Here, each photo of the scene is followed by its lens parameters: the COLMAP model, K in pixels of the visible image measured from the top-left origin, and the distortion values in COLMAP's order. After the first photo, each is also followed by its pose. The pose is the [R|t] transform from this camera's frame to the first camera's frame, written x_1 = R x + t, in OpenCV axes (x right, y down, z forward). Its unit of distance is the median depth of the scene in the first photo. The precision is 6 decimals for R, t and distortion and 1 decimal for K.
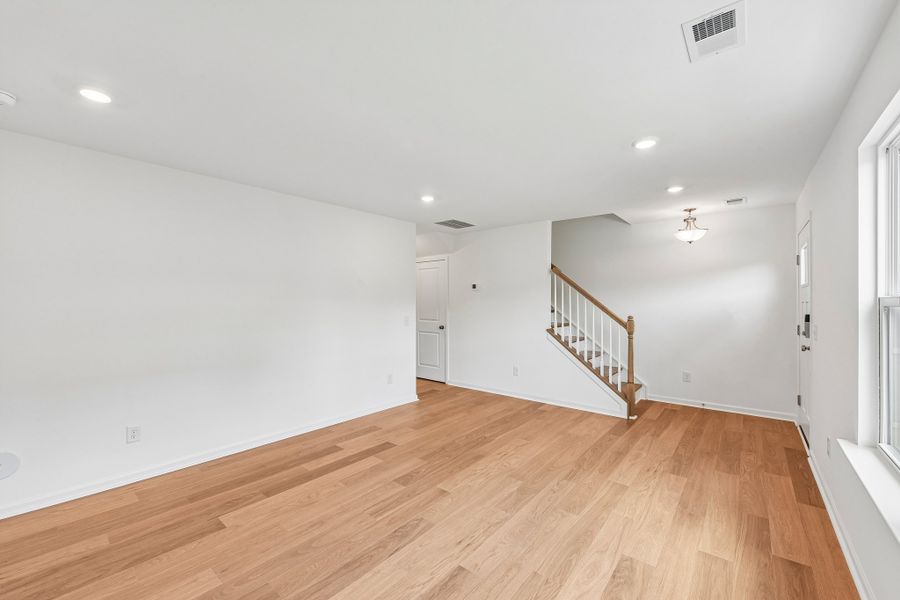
lens RADIAL K [[364.7, 0, 450.0], [0, 364.7, 300.0], [0, 0, 1]] dist [-0.019876, -0.000131]
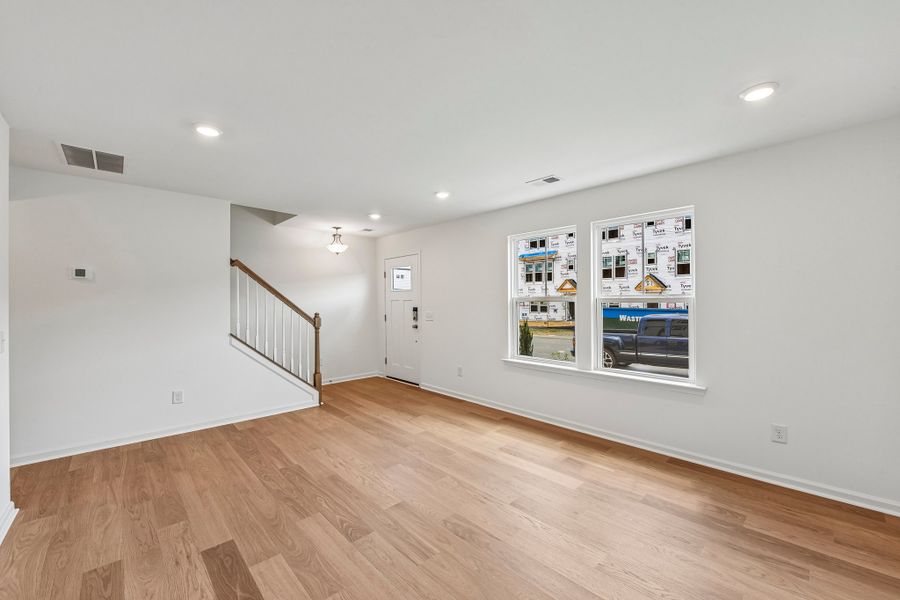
lens RADIAL K [[364.7, 0, 450.0], [0, 364.7, 300.0], [0, 0, 1]] dist [-0.019876, -0.000131]
pose [[0.105846, 0.001047, 0.994382, -0.681227], [0.001137, 0.999999, -0.001174, 0.007522], [-0.994382, 0.001255, 0.105844, 0.573493]]
